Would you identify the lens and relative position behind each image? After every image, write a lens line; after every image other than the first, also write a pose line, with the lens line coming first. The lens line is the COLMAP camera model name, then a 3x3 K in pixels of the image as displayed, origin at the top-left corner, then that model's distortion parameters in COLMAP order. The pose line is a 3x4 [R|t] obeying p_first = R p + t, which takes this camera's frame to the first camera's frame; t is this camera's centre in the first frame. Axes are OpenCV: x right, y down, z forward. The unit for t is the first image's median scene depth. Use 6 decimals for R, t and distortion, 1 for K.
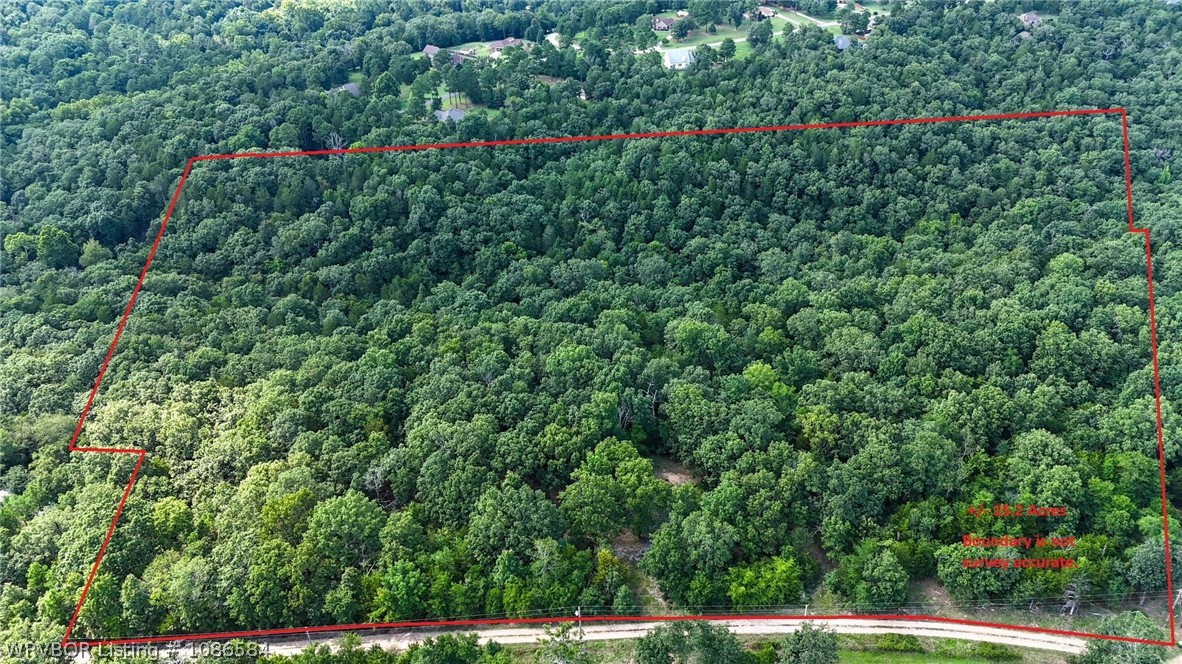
lens RADIAL K [[824.6, 0, 591.3], [0, 824.6, 334.3], [0, 0, 1]] dist [0.027215, -0.009329]
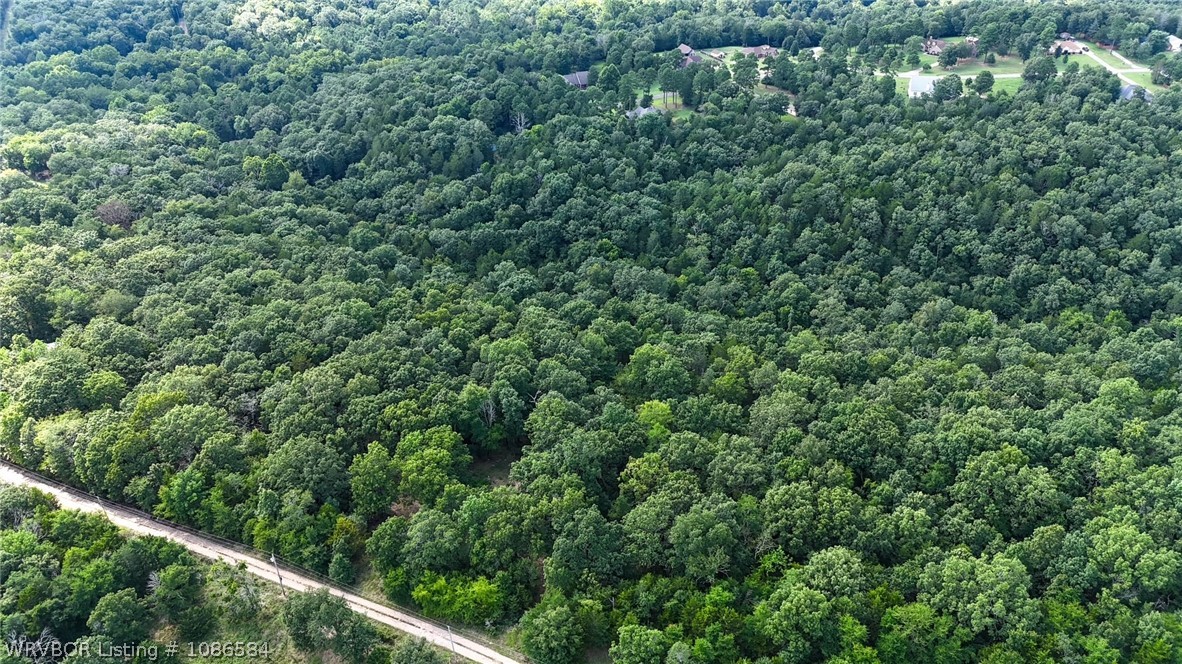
lens RADIAL K [[824.6, 0, 590.0], [0, 824.6, 329.4], [0, 0, 1]] dist [0.027215, -0.009329]
pose [[0.904556, 0.232392, -0.357453, 0.226896], [-0.234096, 0.971425, 0.039161, -0.032309], [0.356339, 0.048255, 0.933110, 0.038623]]
